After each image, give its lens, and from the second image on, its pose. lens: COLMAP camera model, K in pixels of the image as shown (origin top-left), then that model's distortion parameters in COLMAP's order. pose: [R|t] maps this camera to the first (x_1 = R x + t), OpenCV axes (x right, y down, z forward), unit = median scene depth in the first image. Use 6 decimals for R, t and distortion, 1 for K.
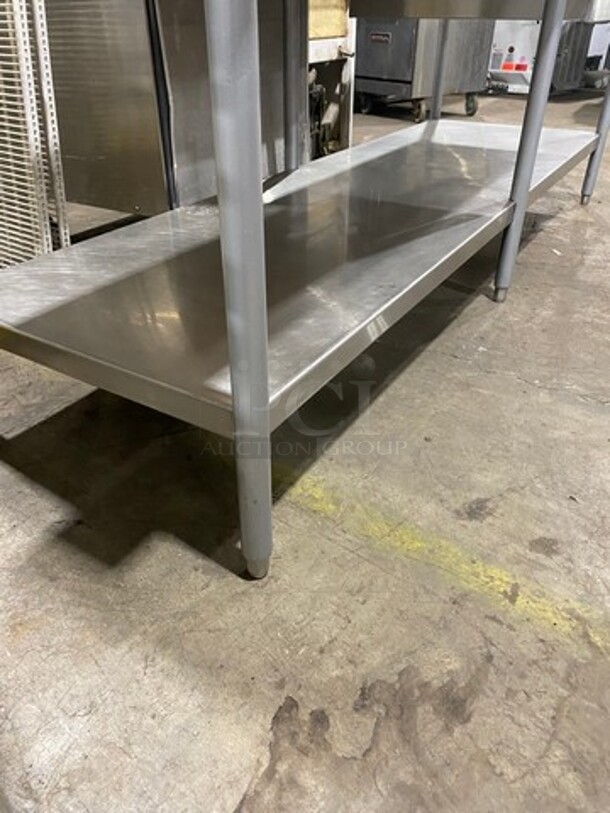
lens RADIAL K [[620.0, 0, 292.2], [0, 620.0, 398.8], [0, 0, 1]] dist [0.011619, 0.003705]
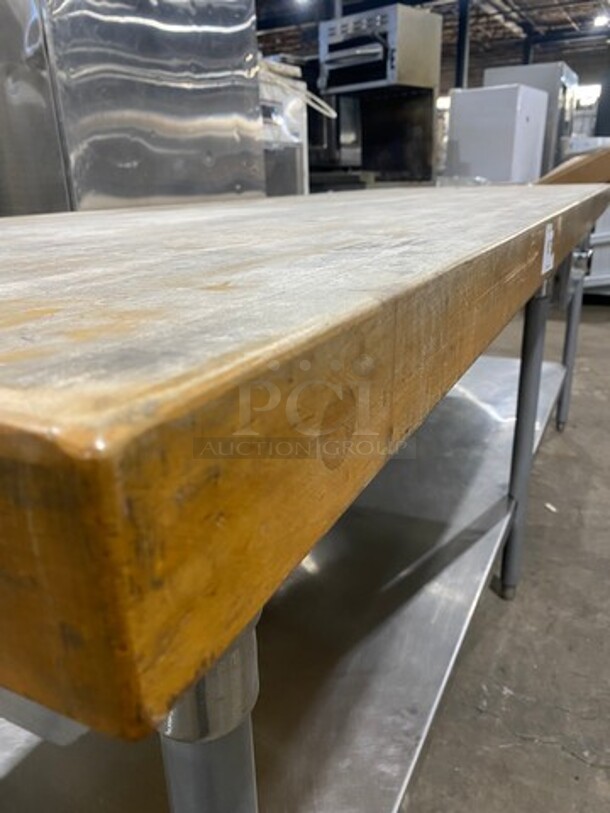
lens RADIAL K [[620.0, 0, 301.2], [0, 620.0, 409.7], [0, 0, 1]] dist [0.011619, 0.003705]
pose [[0.994926, -0.063536, 0.078014, -0.011478], [0.078275, 0.975957, -0.203422, -0.359411], [-0.063214, 0.208496, 0.975978, 0.150148]]
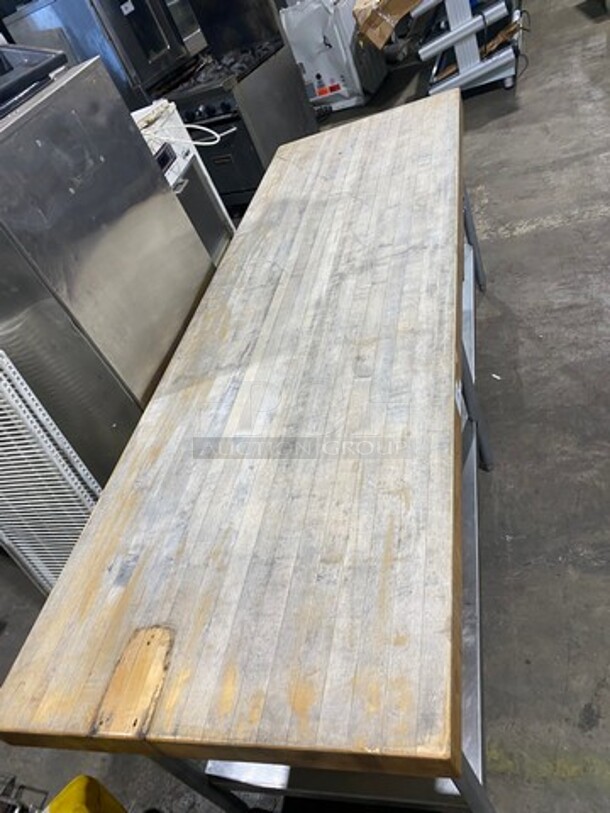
lens RADIAL K [[620.0, 0, 304.0], [0, 620.0, 404.8], [0, 0, 1]] dist [0.011619, 0.003705]
pose [[0.867629, -0.494060, 0.055895, -0.021731], [0.487068, 0.867133, 0.104138, -0.836219], [-0.099919, -0.063128, 0.992991, -0.358910]]
